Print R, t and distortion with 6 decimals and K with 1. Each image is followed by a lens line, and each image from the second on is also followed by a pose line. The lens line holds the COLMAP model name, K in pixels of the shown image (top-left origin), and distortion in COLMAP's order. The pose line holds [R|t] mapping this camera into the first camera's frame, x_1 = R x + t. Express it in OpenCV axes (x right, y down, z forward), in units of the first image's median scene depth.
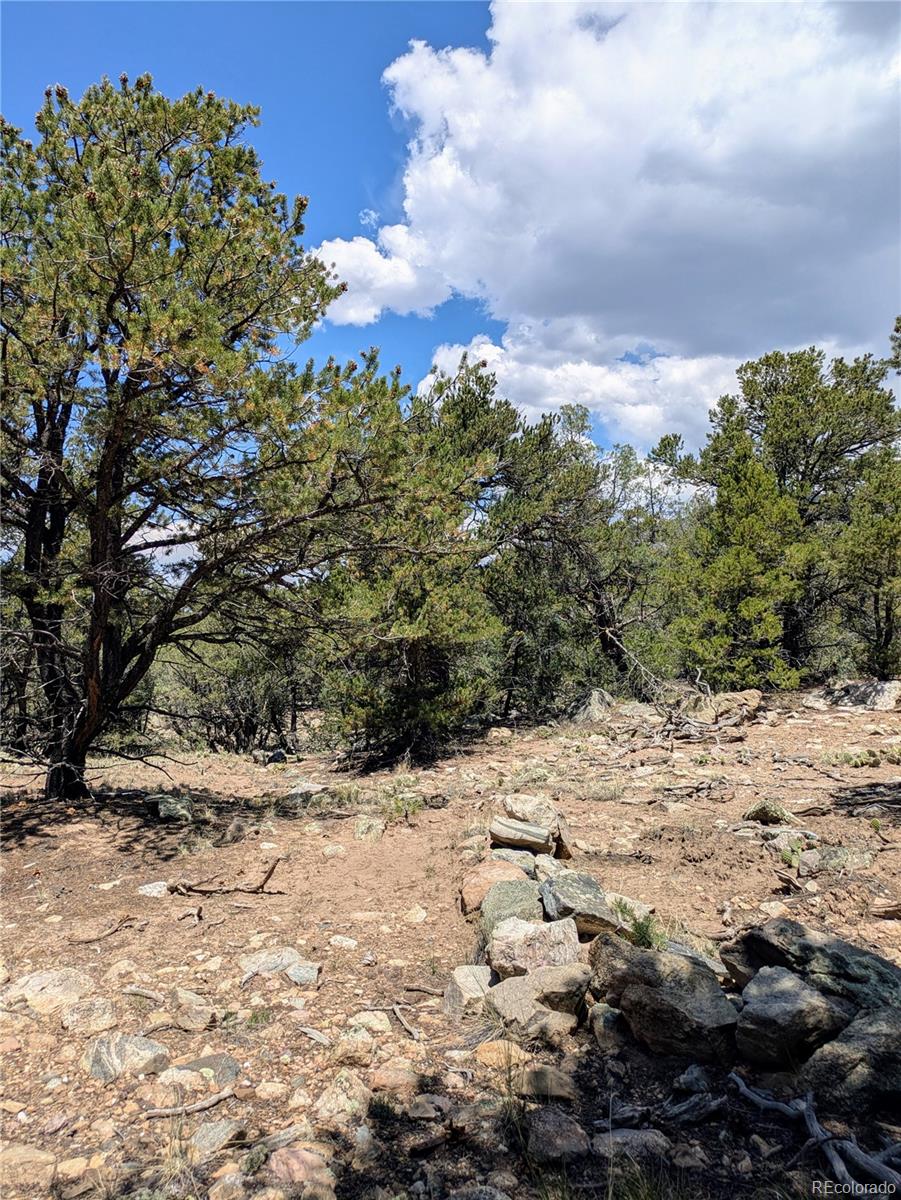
lens RADIAL K [[864.0, 0, 450.0], [0, 864.0, 596.1], [0, 0, 1]] dist [0.042539, -0.029916]
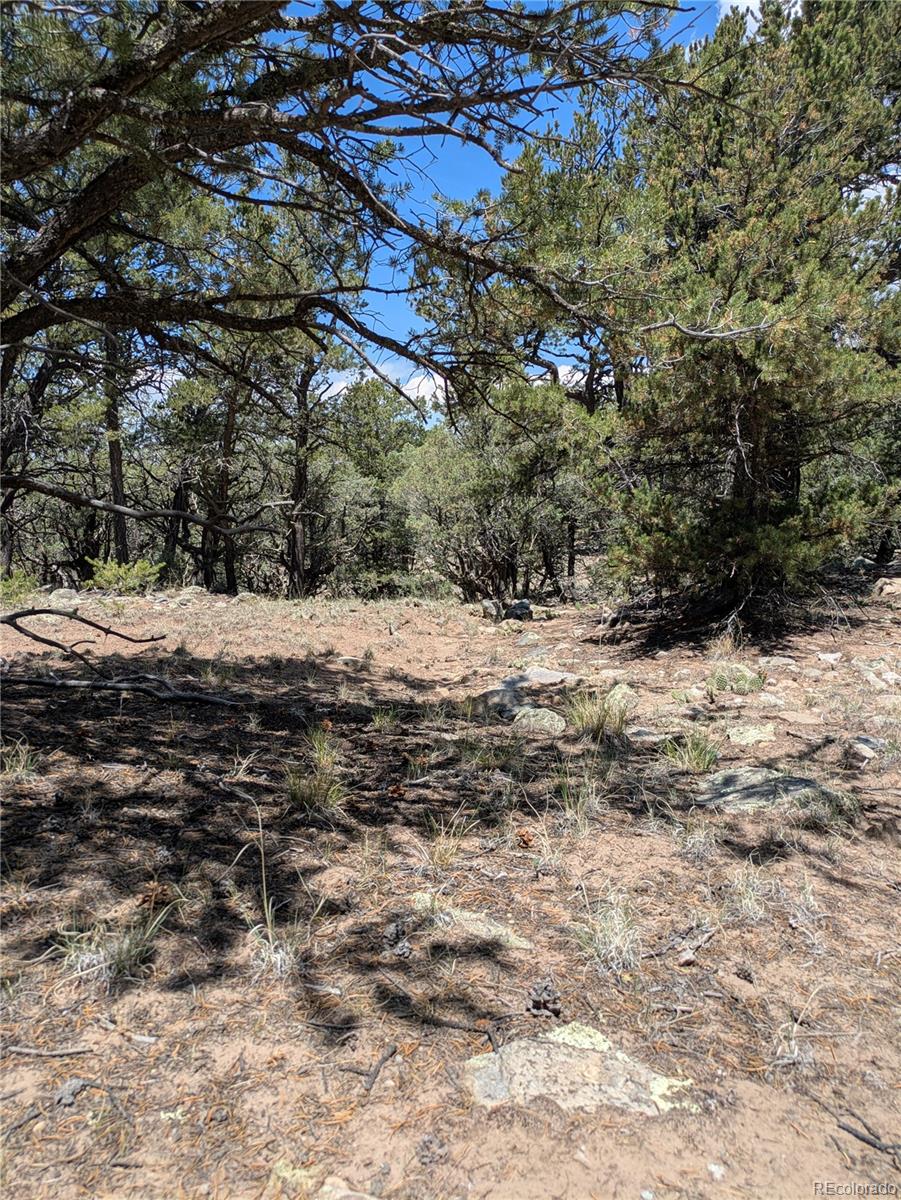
lens RADIAL K [[864.0, 0, 446.1], [0, 864.0, 597.6], [0, 0, 1]] dist [0.042539, -0.029916]
pose [[0.943059, 0.039166, -0.330312, -0.032989], [0.019687, 0.984730, 0.172970, 0.061284], [0.332043, -0.169623, 0.927888, 0.375453]]
